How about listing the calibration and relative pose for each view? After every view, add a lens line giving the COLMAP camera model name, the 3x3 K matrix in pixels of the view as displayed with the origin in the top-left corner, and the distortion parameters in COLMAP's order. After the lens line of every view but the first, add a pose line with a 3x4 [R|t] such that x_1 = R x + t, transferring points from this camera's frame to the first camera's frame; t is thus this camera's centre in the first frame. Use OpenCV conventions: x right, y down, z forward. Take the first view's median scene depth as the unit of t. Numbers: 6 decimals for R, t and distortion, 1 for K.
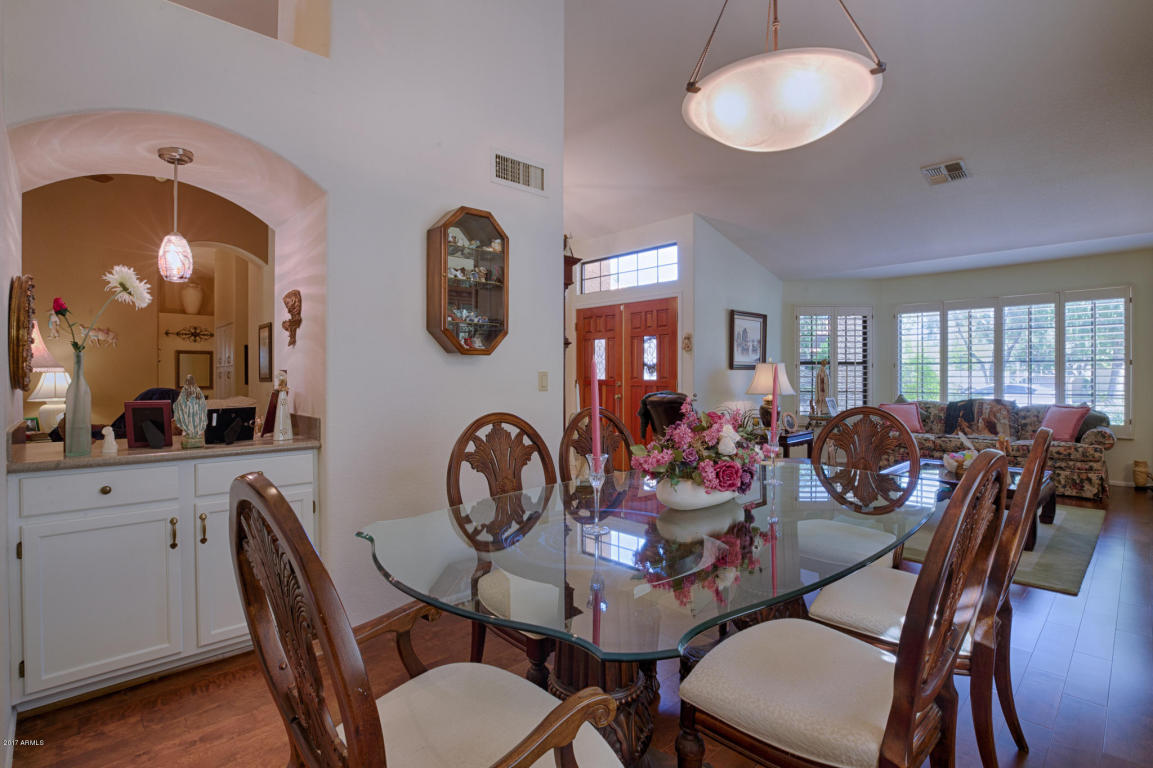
lens RADIAL K [[543.6, 0, 571.8], [0, 543.6, 379.3], [0, 0, 1]] dist [-0.031582, 0.008489]
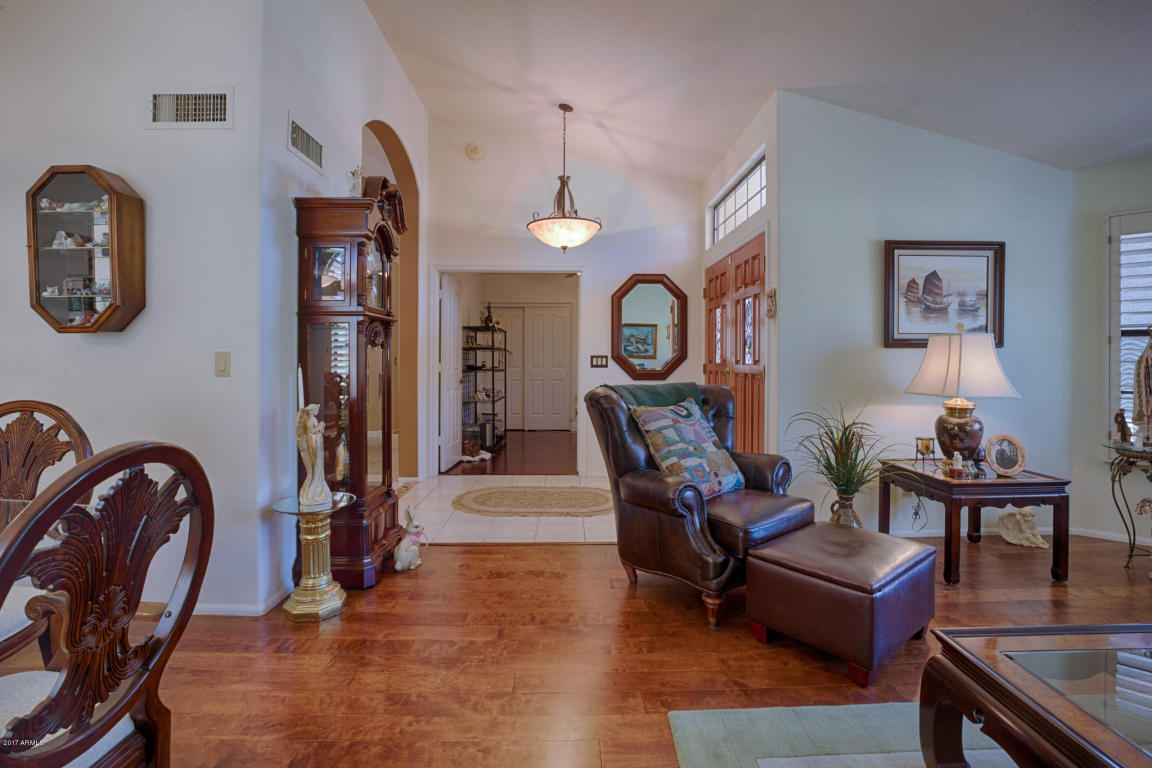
lens RADIAL K [[543.1, 0, 561.4], [0, 543.1, 358.4], [0, 0, 1]] dist [-0.031582, 0.008489]
pose [[0.752095, 0.004370, -0.659040, 0.335665], [-0.008329, 0.999961, -0.002874, -0.002300], [0.659002, 0.007651, 0.752102, 0.299063]]
